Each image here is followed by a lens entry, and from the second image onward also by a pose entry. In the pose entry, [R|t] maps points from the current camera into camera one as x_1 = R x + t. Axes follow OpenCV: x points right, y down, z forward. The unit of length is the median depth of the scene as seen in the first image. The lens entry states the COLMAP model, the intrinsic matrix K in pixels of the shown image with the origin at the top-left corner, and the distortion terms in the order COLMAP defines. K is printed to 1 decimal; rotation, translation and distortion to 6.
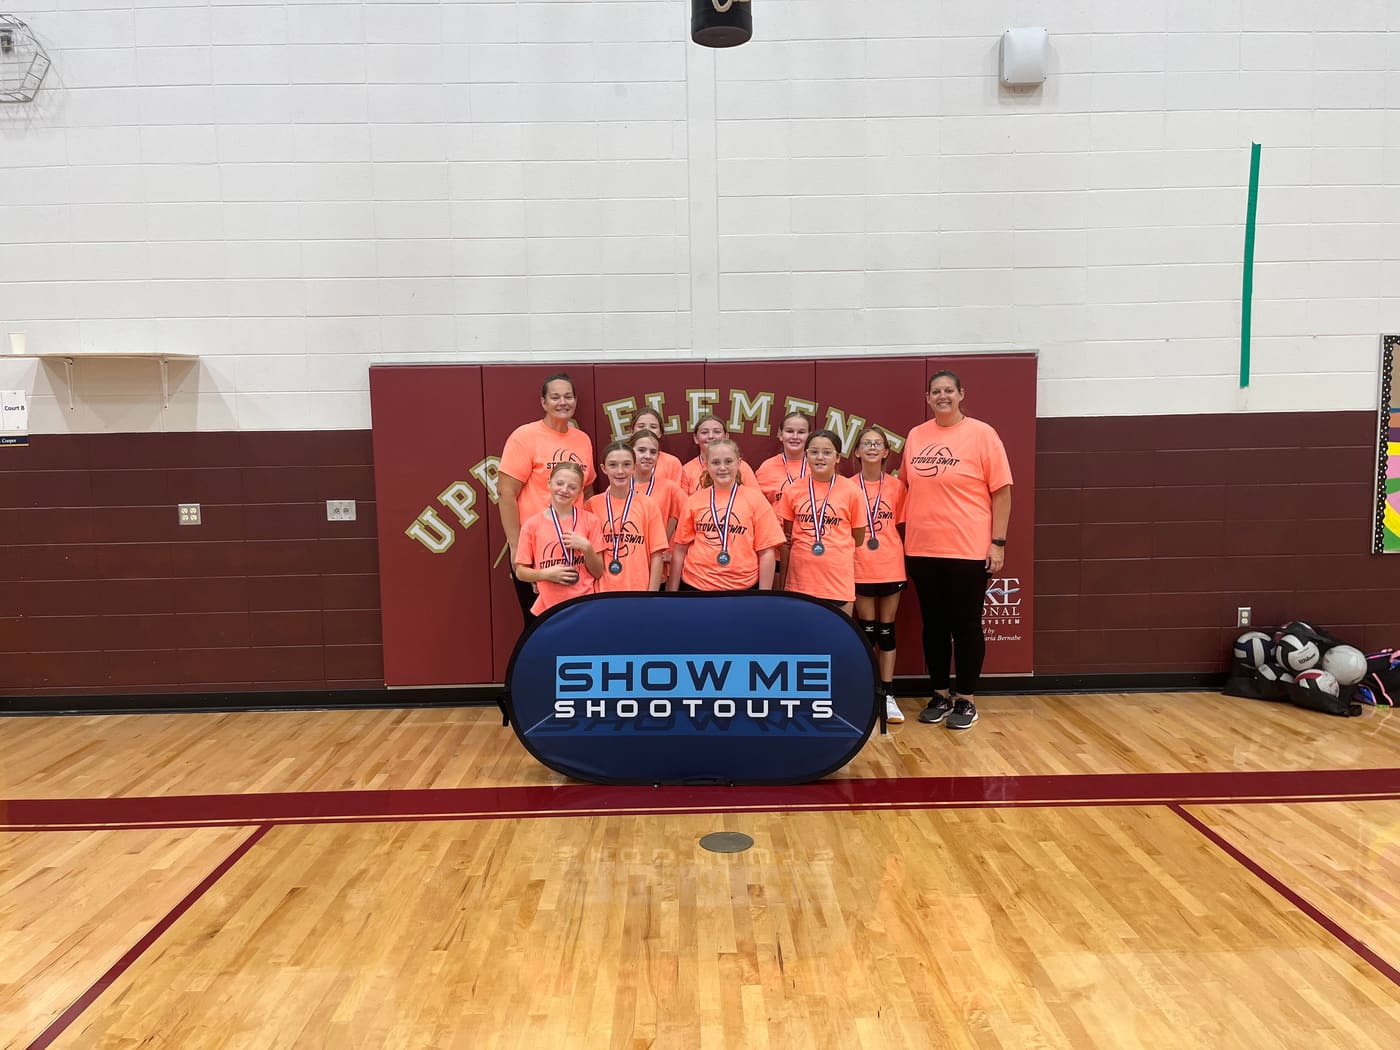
lens RADIAL K [[1074.9, 0, 700.0], [0, 1074.9, 525.0], [0, 0, 1]] dist [0.090252, -0.116373]
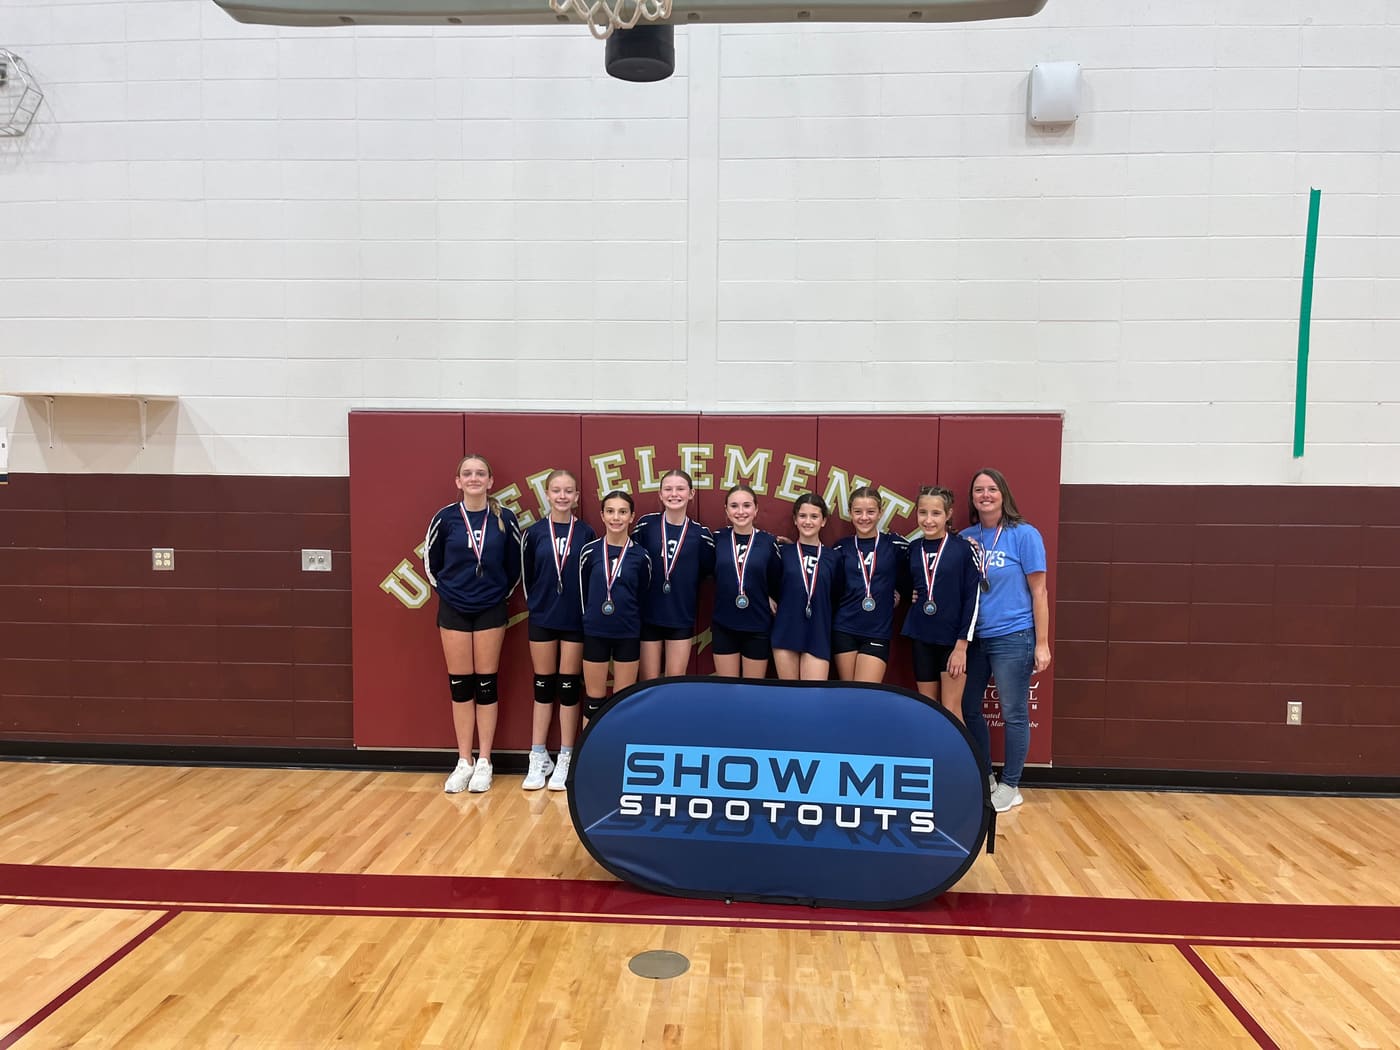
lens RADIAL K [[1072.9, 0, 695.7], [0, 1072.9, 532.9], [0, 0, 1]] dist [0.101139, -0.134184]
pose [[0.996907, 0.031584, -0.071964, 0.089288], [-0.033165, 0.999232, -0.020882, -0.036160], [0.071249, 0.023205, 0.997189, 0.086913]]
